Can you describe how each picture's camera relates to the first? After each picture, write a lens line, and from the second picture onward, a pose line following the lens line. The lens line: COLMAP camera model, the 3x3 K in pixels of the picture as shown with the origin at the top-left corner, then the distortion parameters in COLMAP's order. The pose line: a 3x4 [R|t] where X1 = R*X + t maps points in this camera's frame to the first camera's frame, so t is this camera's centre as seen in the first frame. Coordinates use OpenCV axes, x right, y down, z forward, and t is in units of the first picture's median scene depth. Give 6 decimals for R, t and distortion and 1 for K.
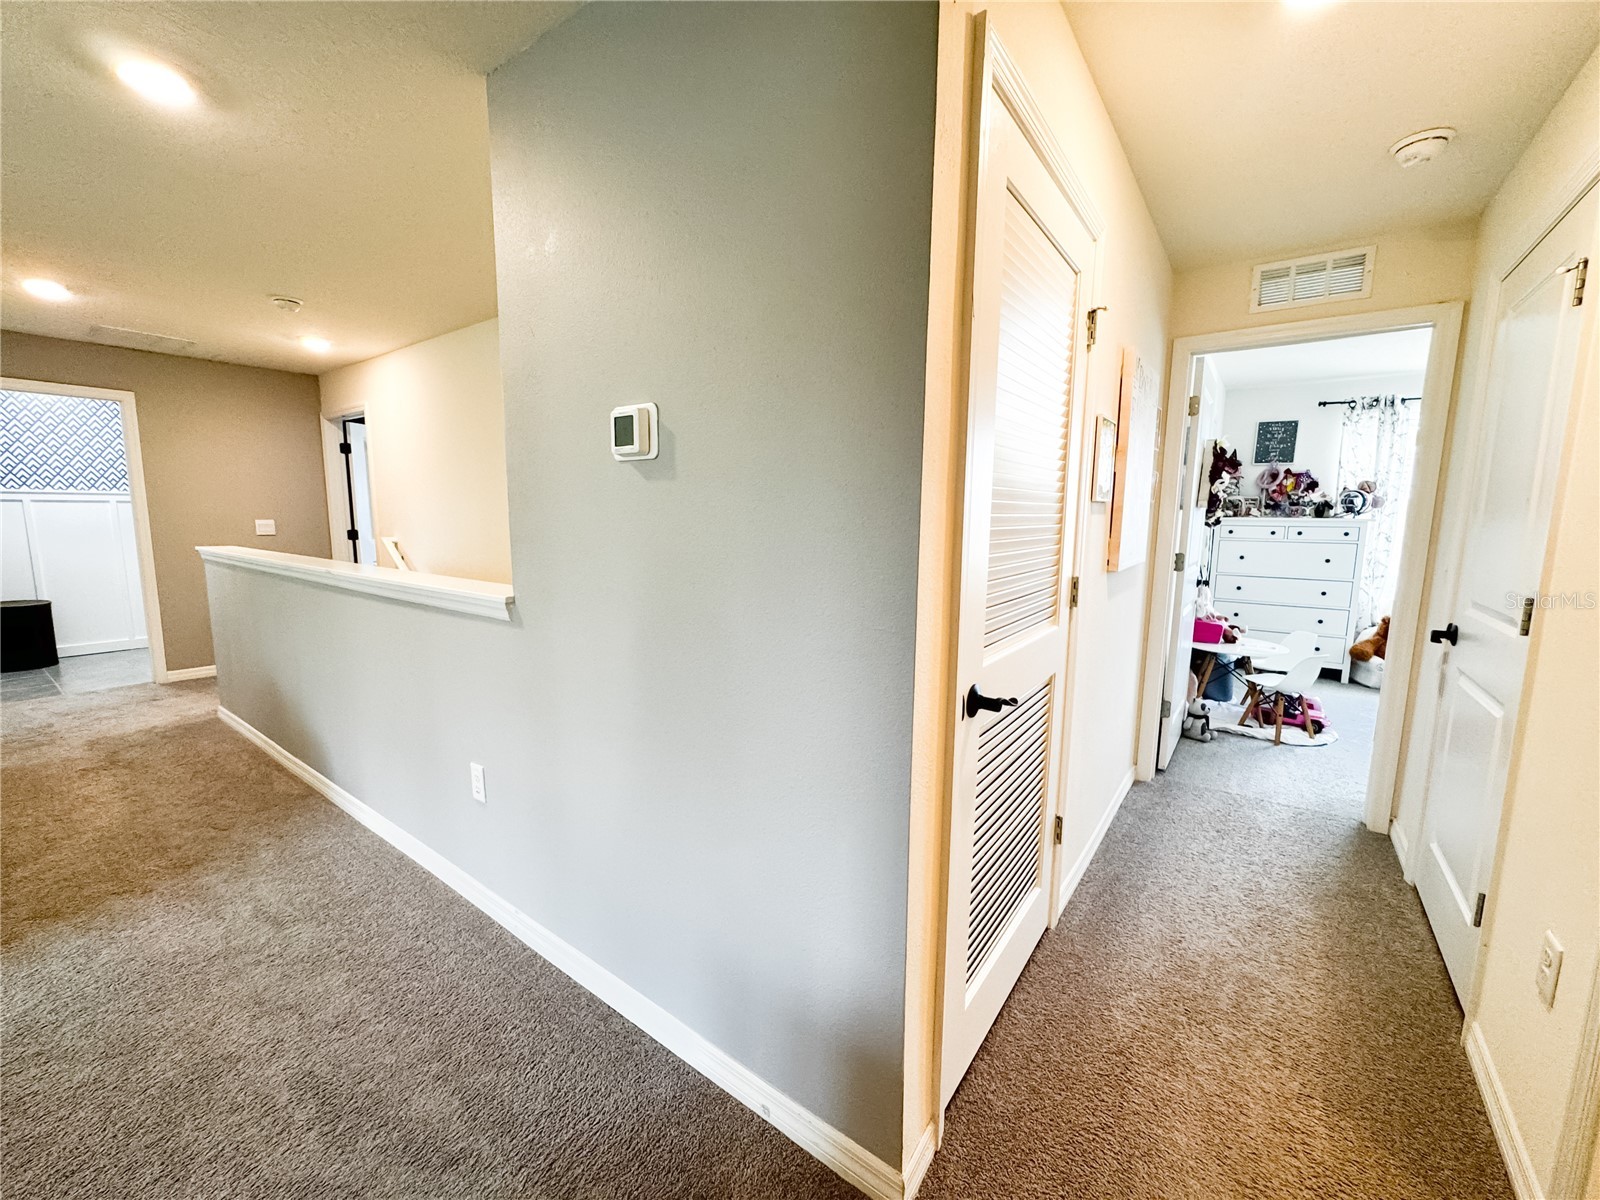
lens RADIAL K [[637.4, 0, 800.0], [0, 637.4, 600.0], [0, 0, 1]] dist [0.000119, 0.000146]
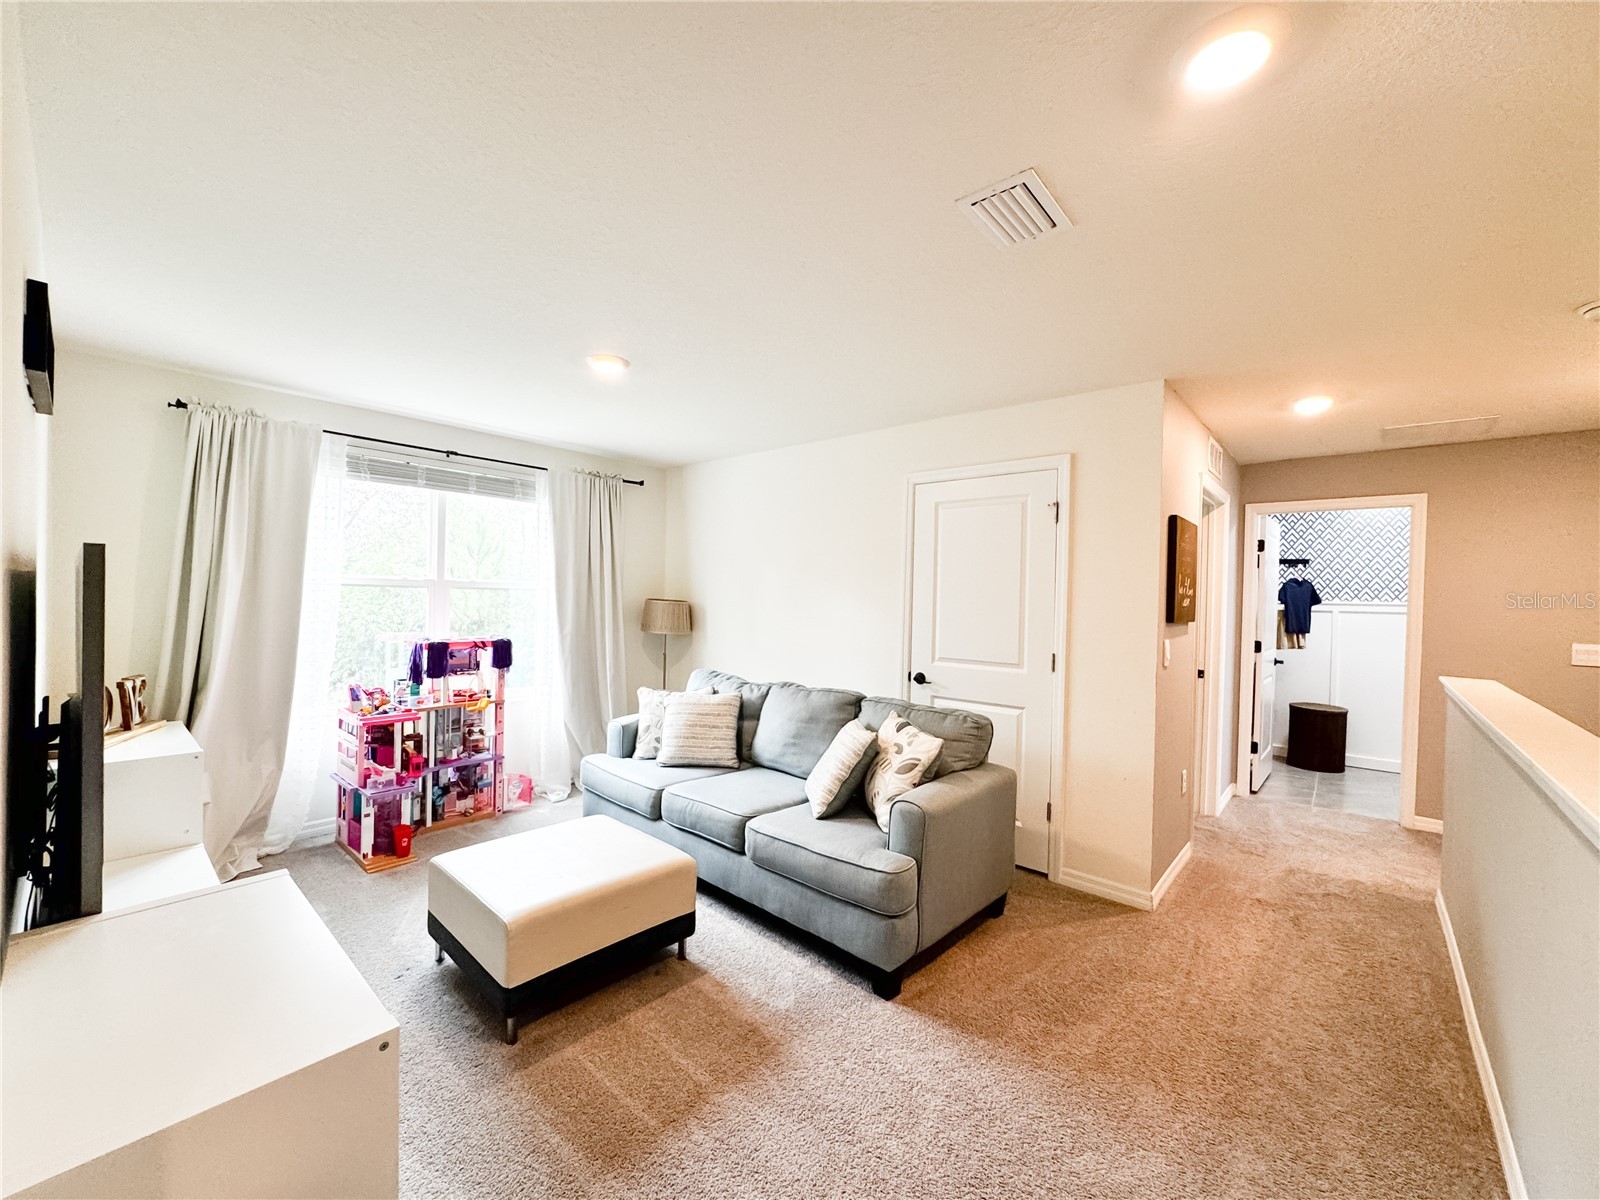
lens RADIAL K [[637.4, 0, 800.0], [0, 637.4, 600.0], [0, 0, 1]] dist [0.000119, 0.000146]
pose [[-0.089388, -0.000784, -0.995997, -0.094485], [-0.156525, 0.987585, 0.013271, -0.061036], [0.983621, 0.157085, -0.088401, 0.265869]]
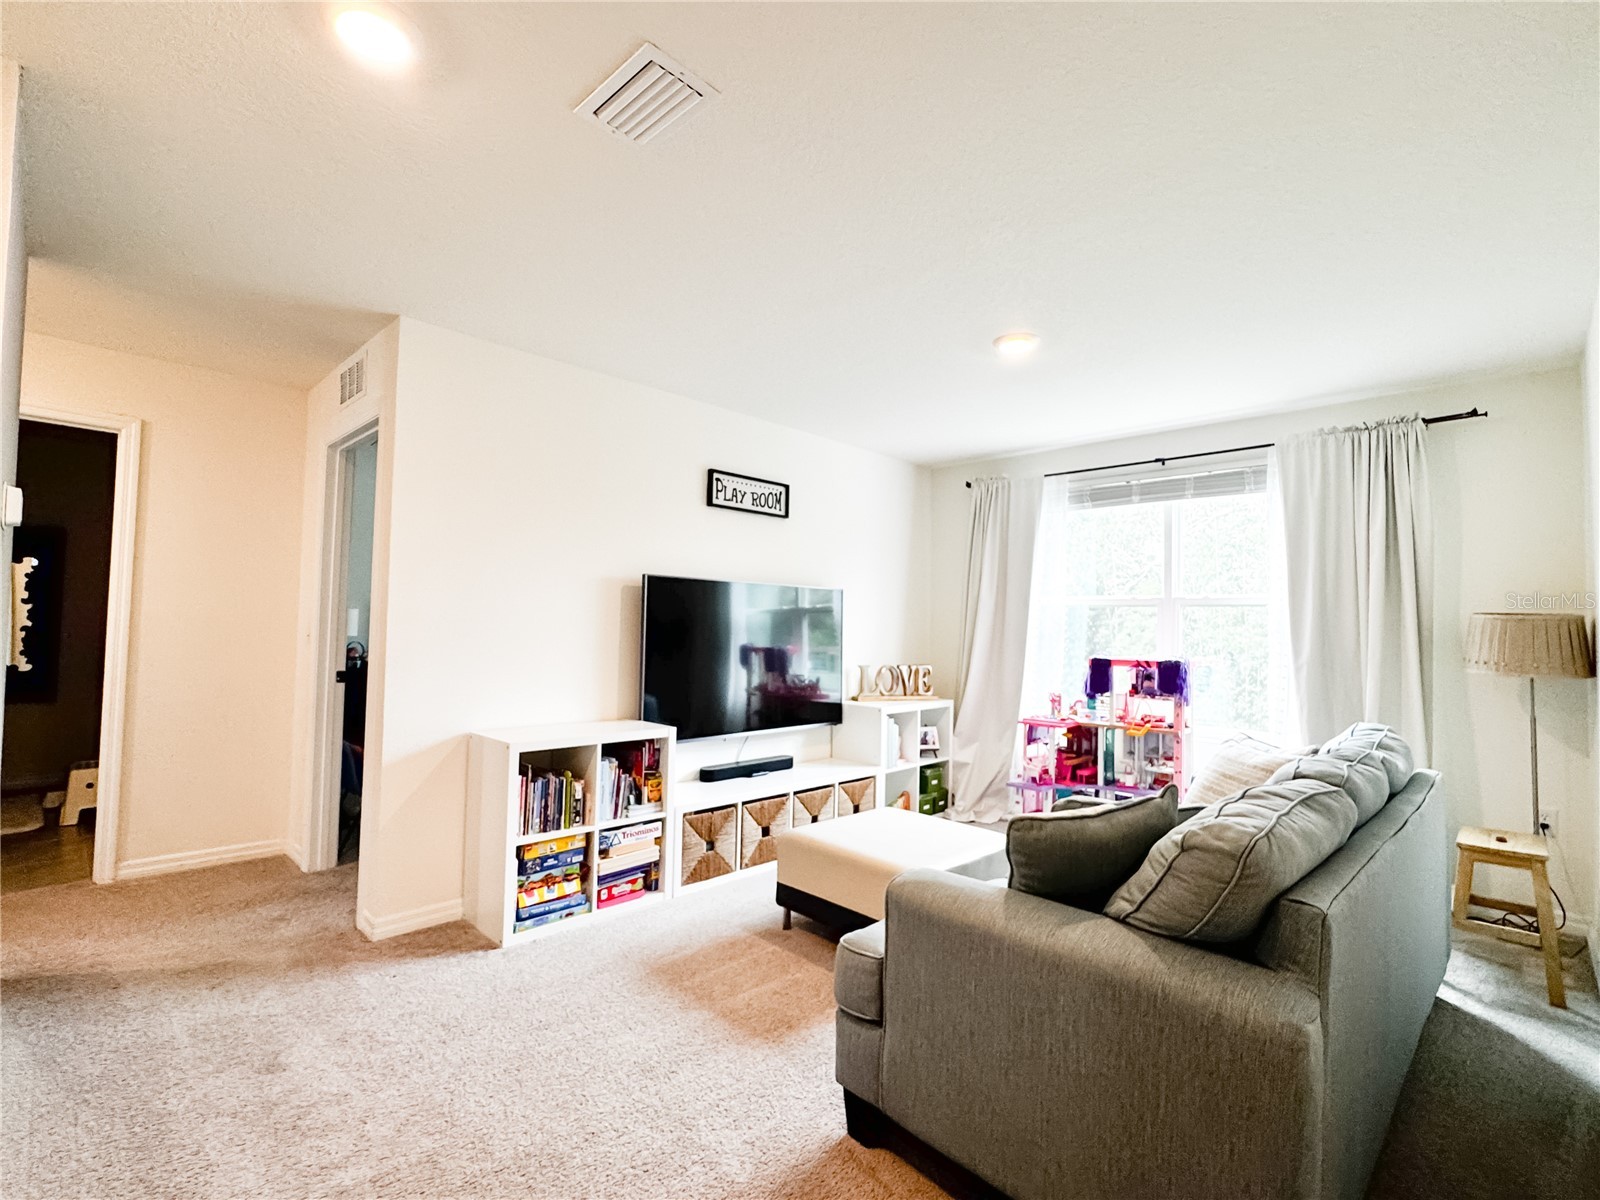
lens RADIAL K [[734.1, 0, 800.0], [0, 734.1, 600.0], [0, 0, 1]] dist [-0.001027, -0.000125]
pose [[-0.989629, -0.019871, 0.142266, -0.743792], [-0.006093, 0.995301, 0.096634, -0.090185], [-0.143518, 0.094765, -0.985100, 0.811020]]
